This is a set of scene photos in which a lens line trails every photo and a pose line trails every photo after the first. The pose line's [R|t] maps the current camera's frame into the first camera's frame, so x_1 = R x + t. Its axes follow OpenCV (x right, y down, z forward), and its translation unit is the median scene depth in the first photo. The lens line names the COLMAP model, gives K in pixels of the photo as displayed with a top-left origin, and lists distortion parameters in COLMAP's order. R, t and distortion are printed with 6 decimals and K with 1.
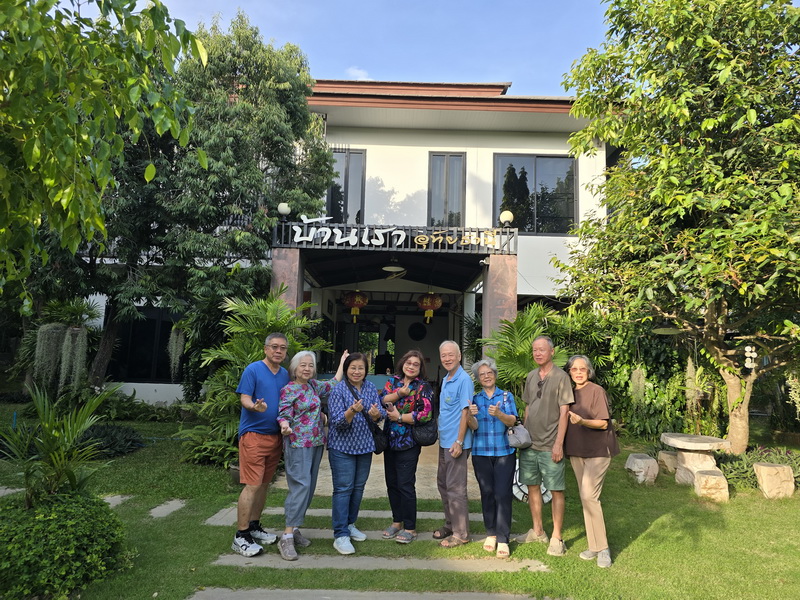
lens RADIAL K [[535.9, 0, 393.2], [0, 535.9, 295.7], [0, 0, 1]] dist [0.095301, -0.085833]
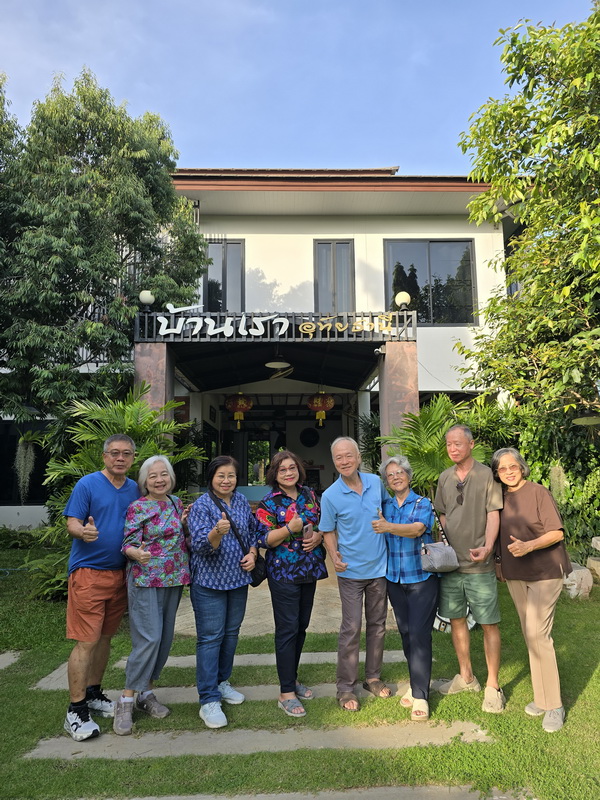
lens RADIAL K [[535.9, 0, 301.7], [0, 535.9, 404.5], [0, 0, 1]] dist [0.095301, -0.085833]
pose [[0.998810, -0.039288, 0.028914, 0.013734], [0.039346, 0.999225, -0.001449, 0.021483], [-0.028834, 0.002585, 0.999581, 0.129609]]
